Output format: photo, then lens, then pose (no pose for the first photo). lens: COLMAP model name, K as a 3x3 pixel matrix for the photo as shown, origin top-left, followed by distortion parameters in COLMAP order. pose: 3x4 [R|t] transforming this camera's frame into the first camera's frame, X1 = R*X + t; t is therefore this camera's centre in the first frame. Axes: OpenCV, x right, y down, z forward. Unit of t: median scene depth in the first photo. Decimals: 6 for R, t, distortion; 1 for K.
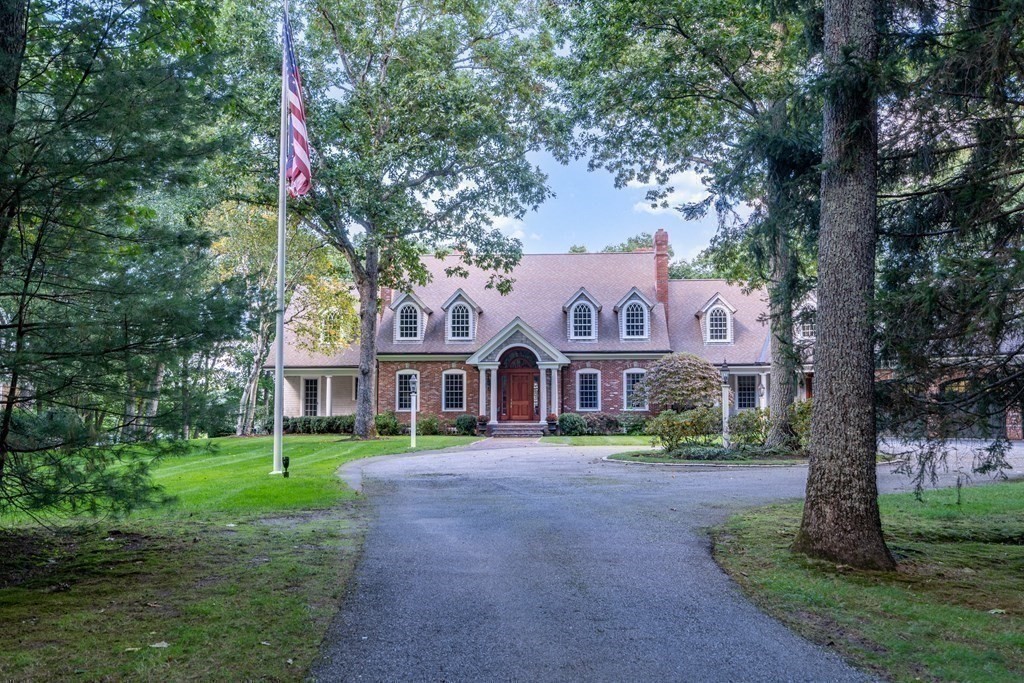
lens RADIAL K [[1026.5, 0, 511.4], [0, 1026.5, 341.9], [0, 0, 1]] dist [0.054752, 0.000000]
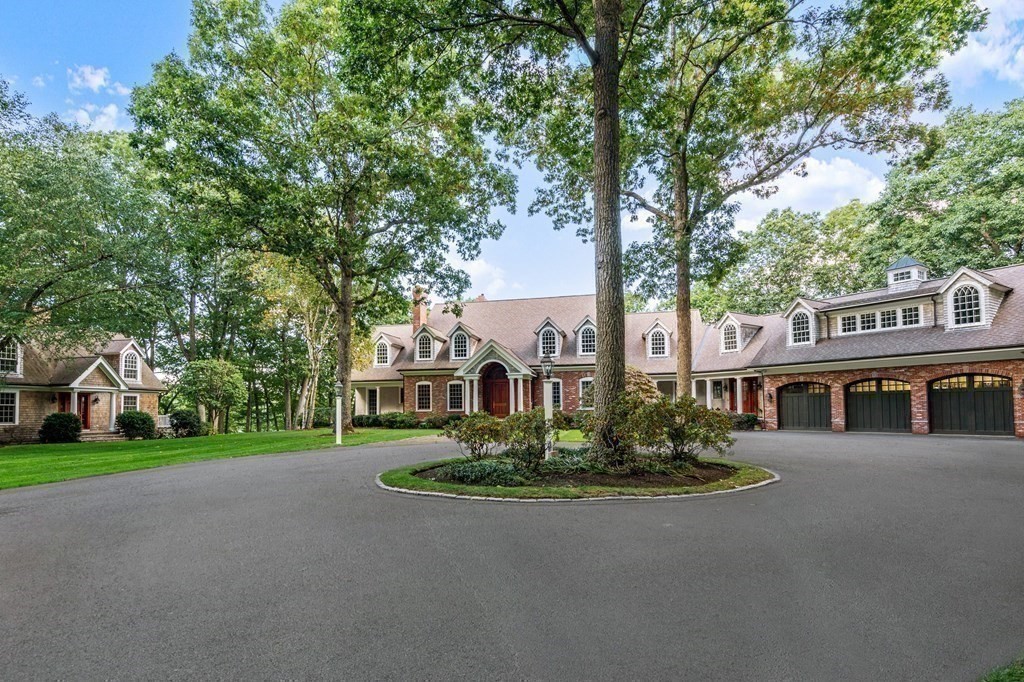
lens RADIAL K [[477.6, 0, 526.4], [0, 477.6, 388.1], [0, 0, 1]] dist [-0.001325, -0.000029]
pose [[0.980949, -0.014897, -0.193693, 0.164116], [0.019278, 0.999599, 0.020752, 0.025668], [0.193306, -0.024090, 0.980843, 0.397268]]
